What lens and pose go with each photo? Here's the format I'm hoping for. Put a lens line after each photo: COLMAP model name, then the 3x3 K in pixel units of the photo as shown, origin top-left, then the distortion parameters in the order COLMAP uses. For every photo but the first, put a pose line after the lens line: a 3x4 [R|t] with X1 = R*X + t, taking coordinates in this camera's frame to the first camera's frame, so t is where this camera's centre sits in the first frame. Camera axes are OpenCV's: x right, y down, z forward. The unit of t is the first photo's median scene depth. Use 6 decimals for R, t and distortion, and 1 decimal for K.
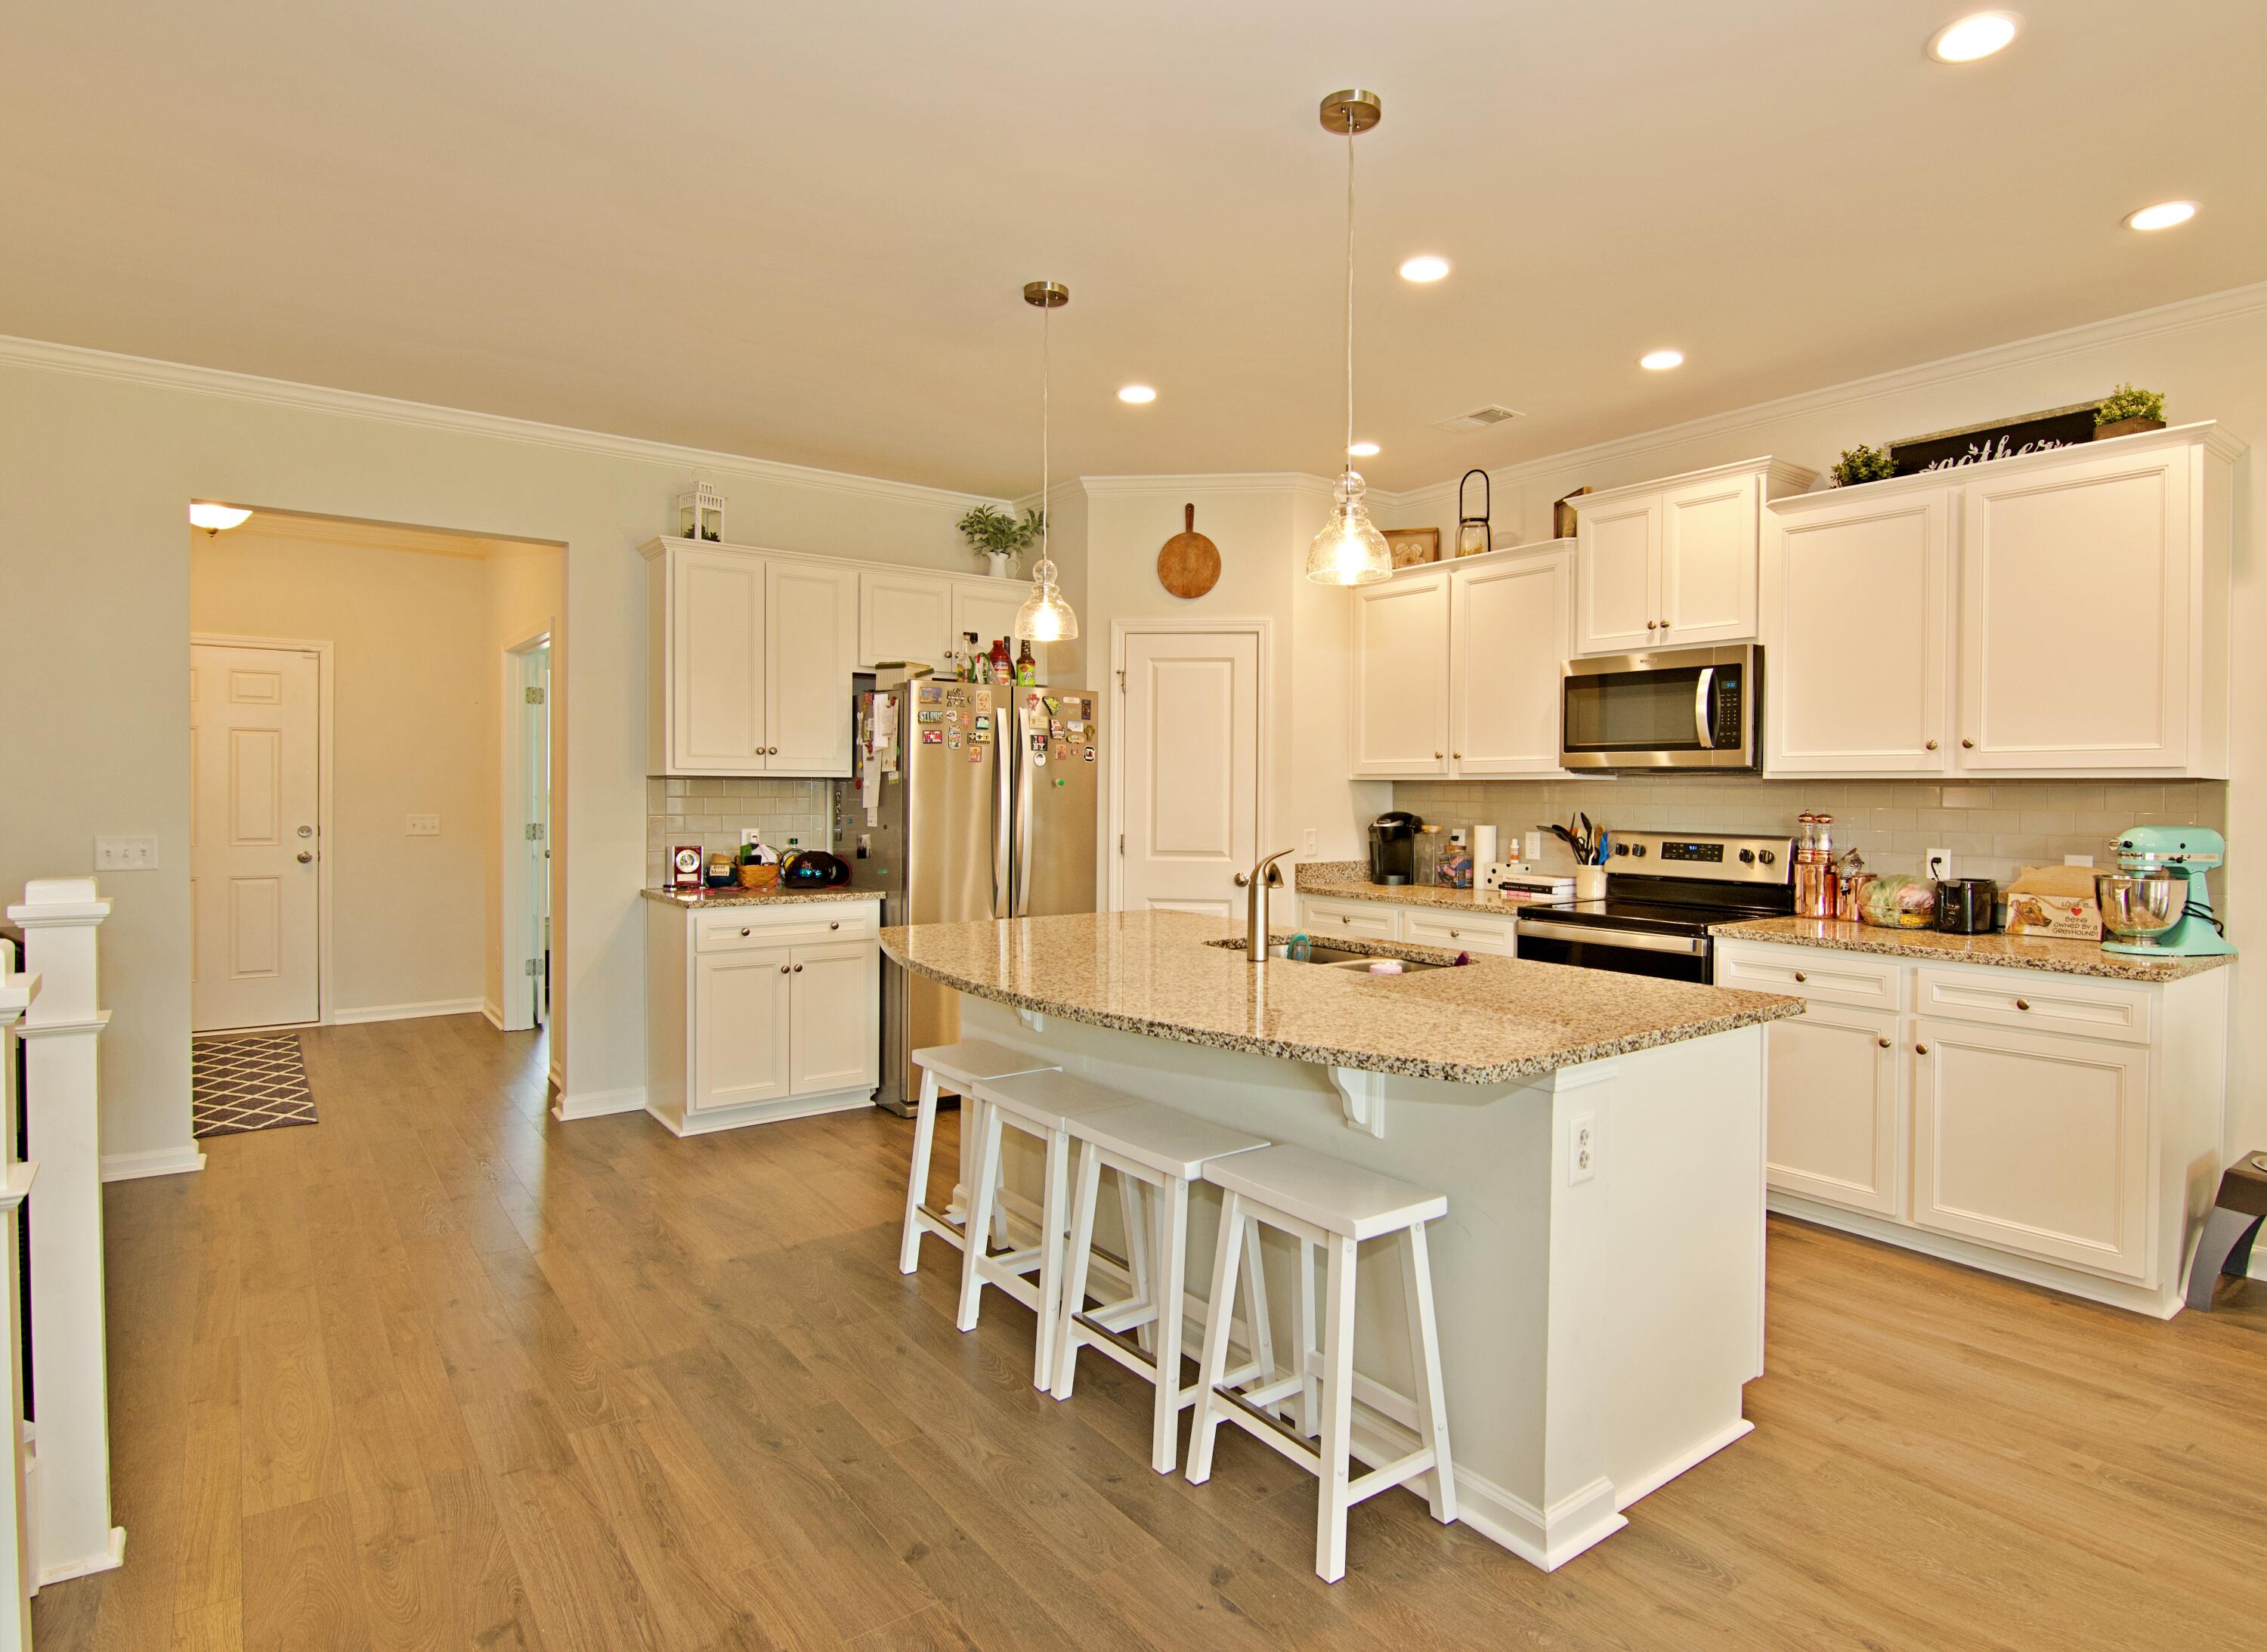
lens RADIAL K [[1250.8, 0, 1219.6], [0, 1250.8, 807.0], [0, 0, 1]] dist [-0.003110, -0.001566]
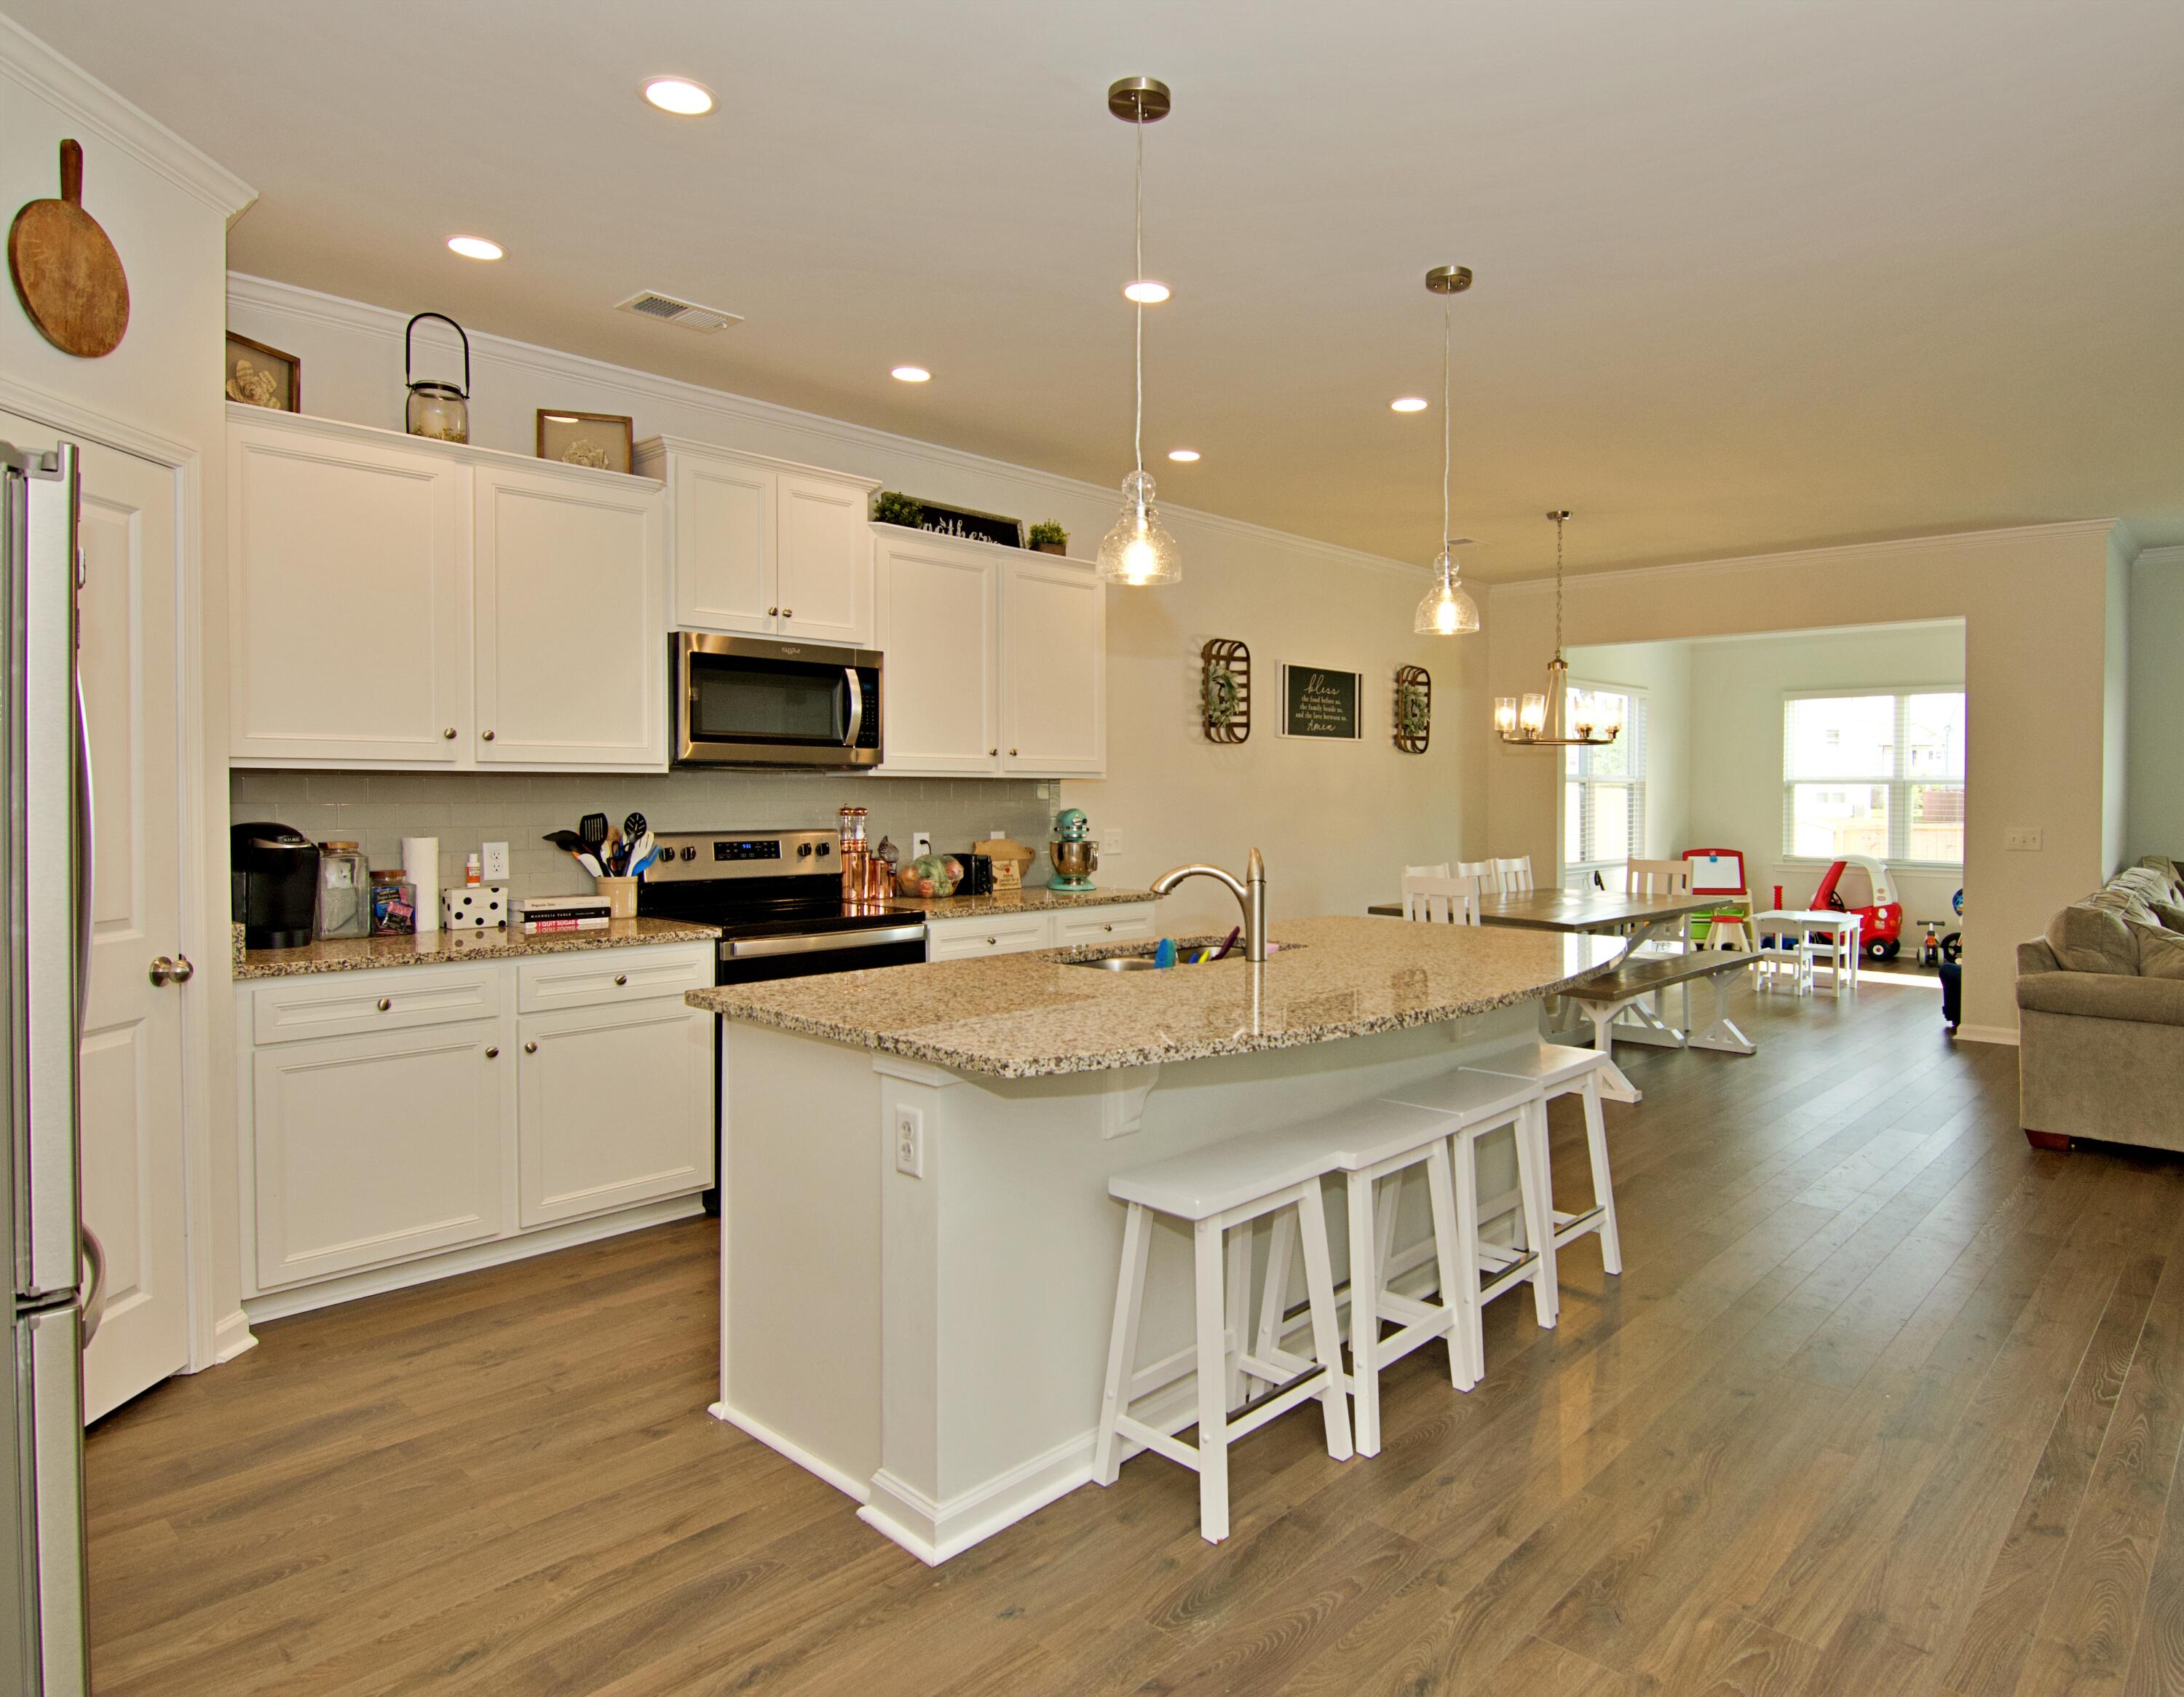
lens RADIAL K [[1293.0, 0, 1250.1], [0, 1293.0, 809.5], [0, 0, 1]] dist [-0.005379, -0.001102]
pose [[-0.204995, -0.021517, 0.978526, -0.702142], [0.008944, 0.999675, 0.023856, -0.016355], [-0.978722, 0.013643, -0.204736, 0.870053]]
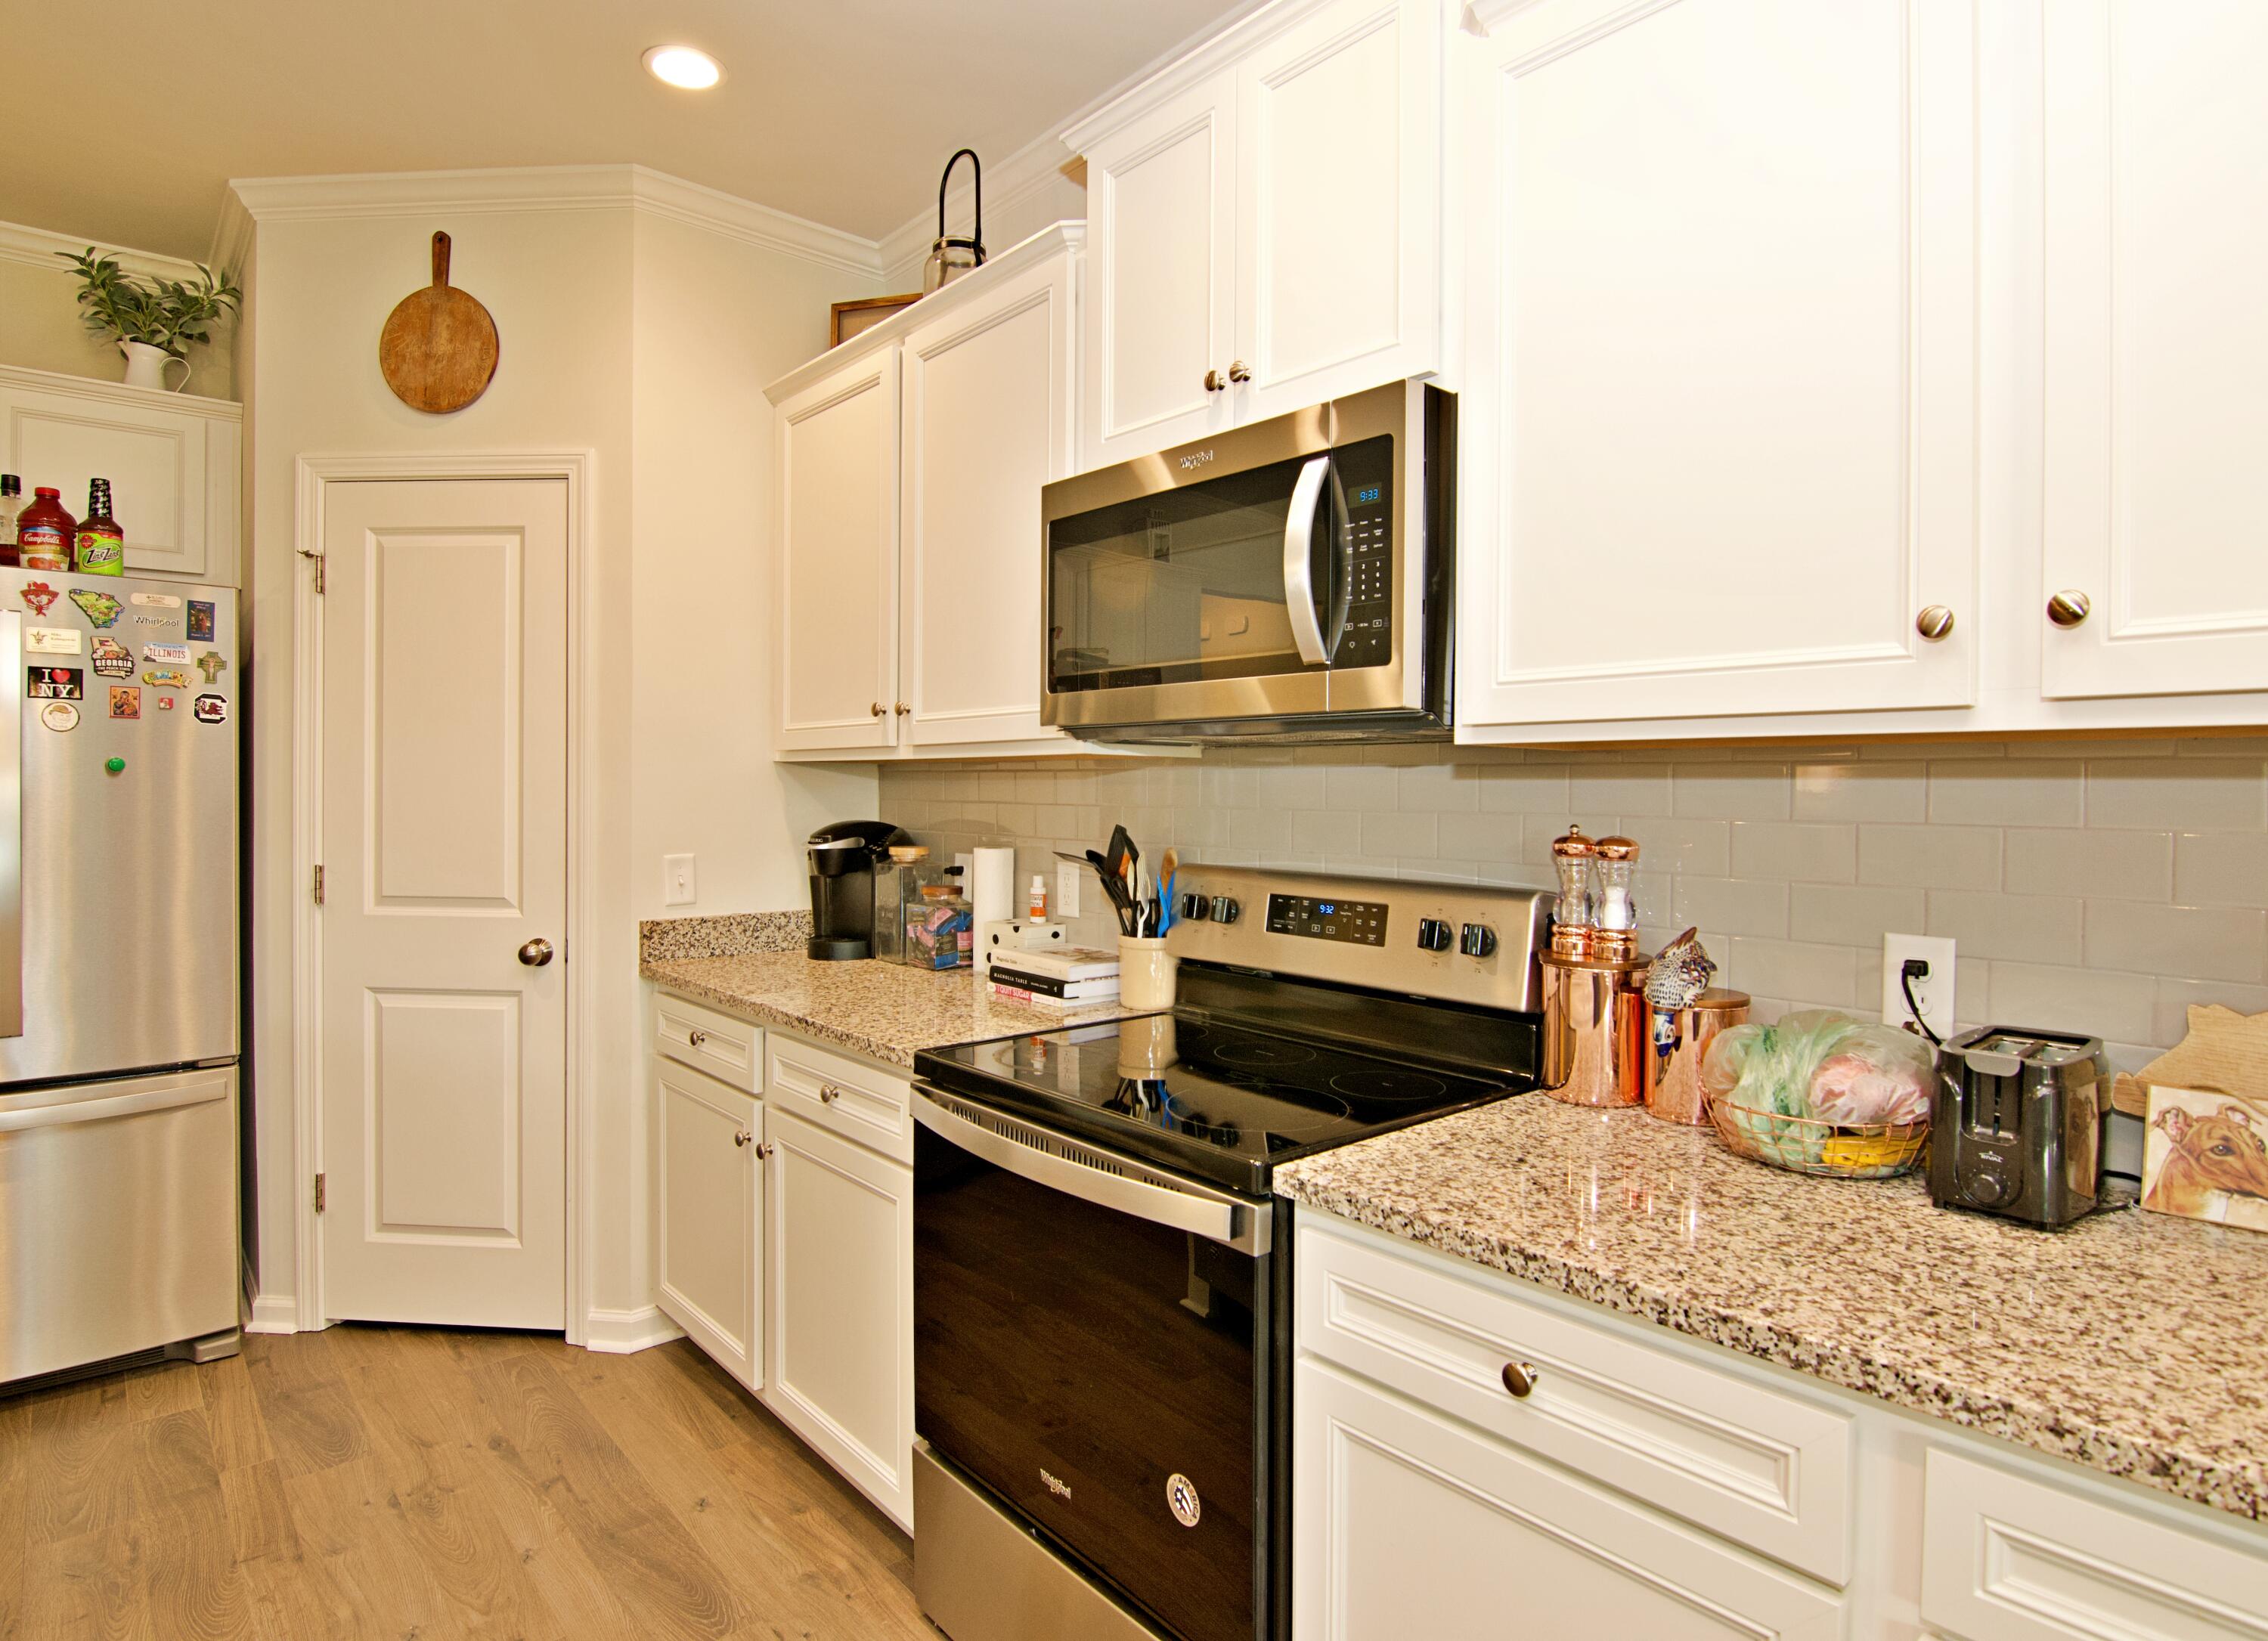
lens RADIAL K [[1227.0, 0, 1129.3], [0, 1227.0, 804.1], [0, 0, 1]] dist [0.002722, -0.016357]
pose [[0.999176, -0.000690, 0.040588, 0.307718], [0.000695, 1.000000, -0.000110, -0.004296], [-0.040588, 0.000138, 0.999176, 0.605765]]
